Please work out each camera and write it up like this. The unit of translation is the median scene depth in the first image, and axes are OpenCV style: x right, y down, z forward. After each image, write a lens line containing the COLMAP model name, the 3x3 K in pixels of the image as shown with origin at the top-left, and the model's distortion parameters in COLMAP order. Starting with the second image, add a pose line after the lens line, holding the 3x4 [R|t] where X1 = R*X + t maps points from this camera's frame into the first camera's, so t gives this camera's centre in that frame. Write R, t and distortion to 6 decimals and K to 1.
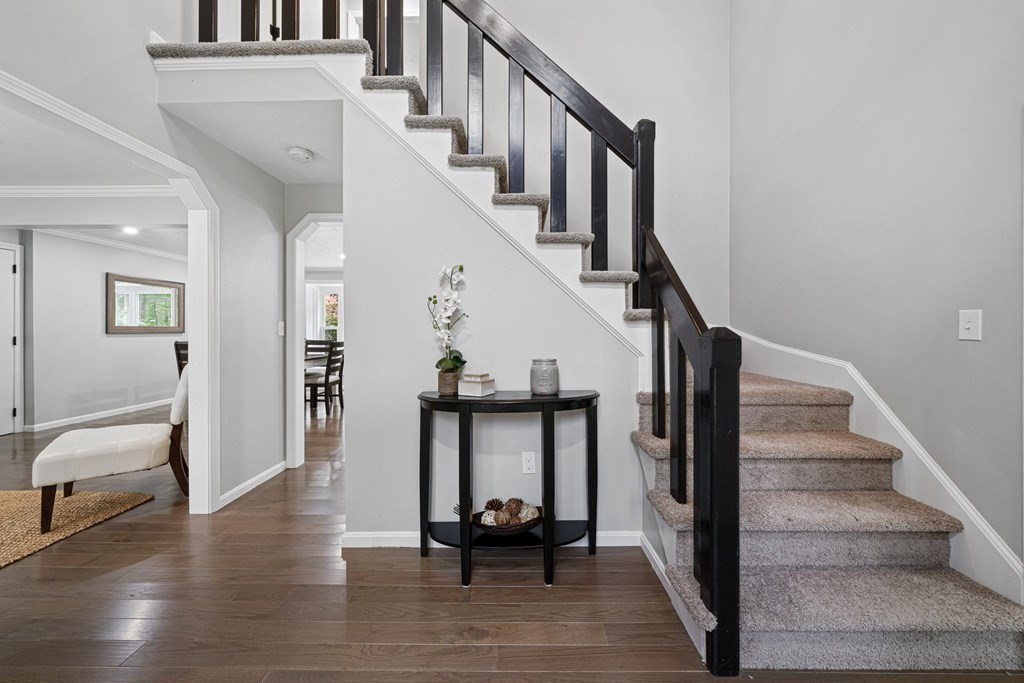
lens RADIAL K [[374.5, 0, 515.9], [0, 374.5, 332.1], [0, 0, 1]] dist [0.000060, -0.000033]
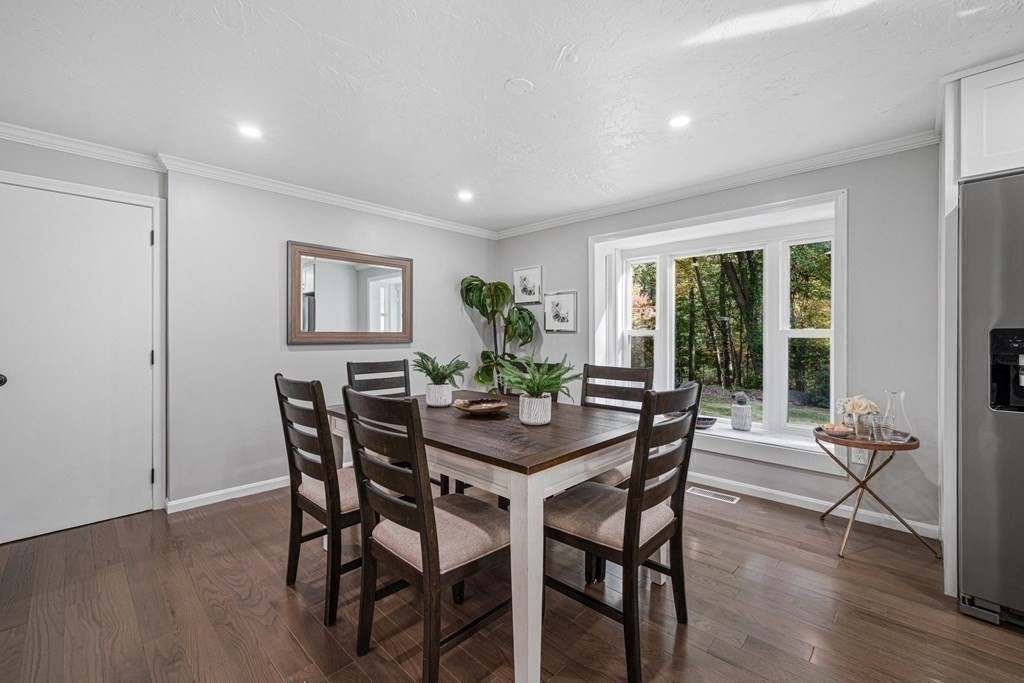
lens RADIAL K [[419.4, 0, 513.9], [0, 419.4, 337.7], [0, 0, 1]] dist [-0.000670, 0.000067]
pose [[0.727379, 0.006644, -0.686204, -0.364182], [-0.004970, 0.999978, 0.004414, -0.011360], [0.686218, 0.000200, 0.727396, 0.730695]]
